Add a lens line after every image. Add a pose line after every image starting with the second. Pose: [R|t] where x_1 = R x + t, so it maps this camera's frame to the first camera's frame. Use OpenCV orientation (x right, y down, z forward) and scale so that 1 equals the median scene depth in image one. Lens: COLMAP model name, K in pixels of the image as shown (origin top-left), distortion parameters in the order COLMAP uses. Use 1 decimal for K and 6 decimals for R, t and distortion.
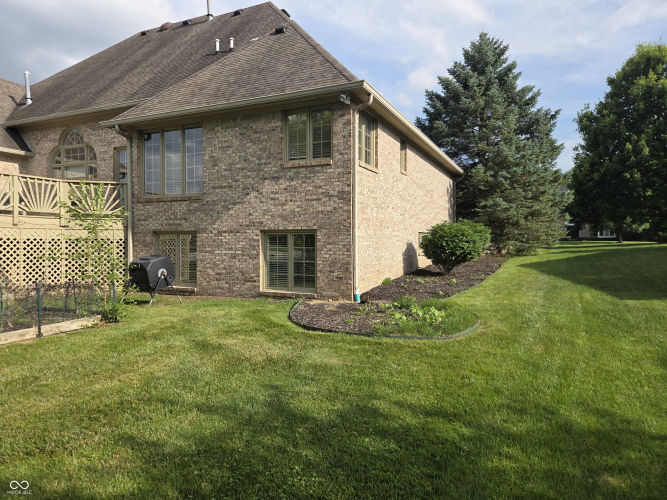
lens RADIAL K [[447.6, 0, 333.3], [0, 447.6, 247.4], [0, 0, 1]] dist [0.060231, -0.037505]
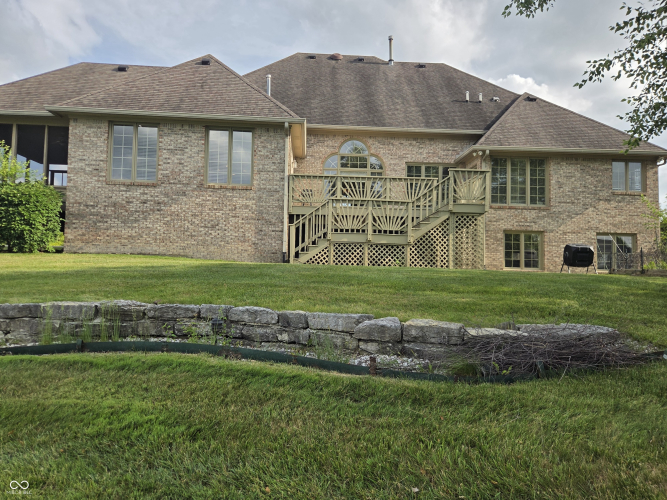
lens RADIAL K [[447.6, 0, 333.2], [0, 447.6, 250.8], [0, 0, 1]] dist [0.060231, -0.037505]
pose [[0.882074, 0.045471, 0.468911, -1.672340], [-0.018146, 0.997872, -0.062629, 0.137143], [-0.470761, 0.046734, 0.881022, 0.049479]]
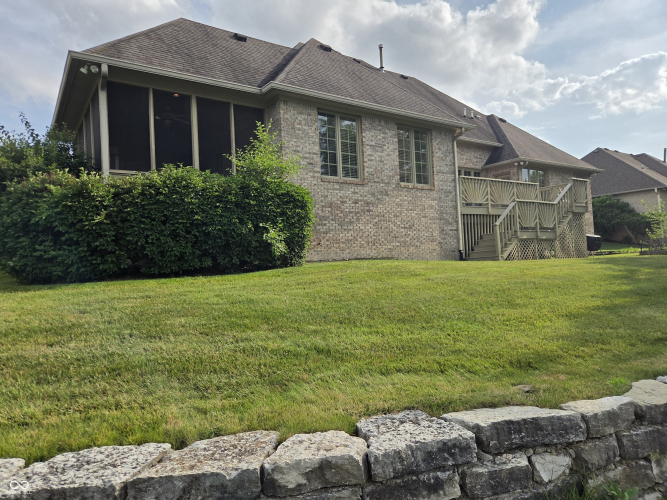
lens RADIAL K [[447.6, 0, 332.7], [0, 447.6, 251.1], [0, 0, 1]] dist [0.060231, -0.037505]
pose [[0.505883, 0.002821, 0.862598, -2.556781], [0.057325, 0.997674, -0.036882, 0.095734], [-0.860695, 0.068107, 0.504544, 0.880206]]
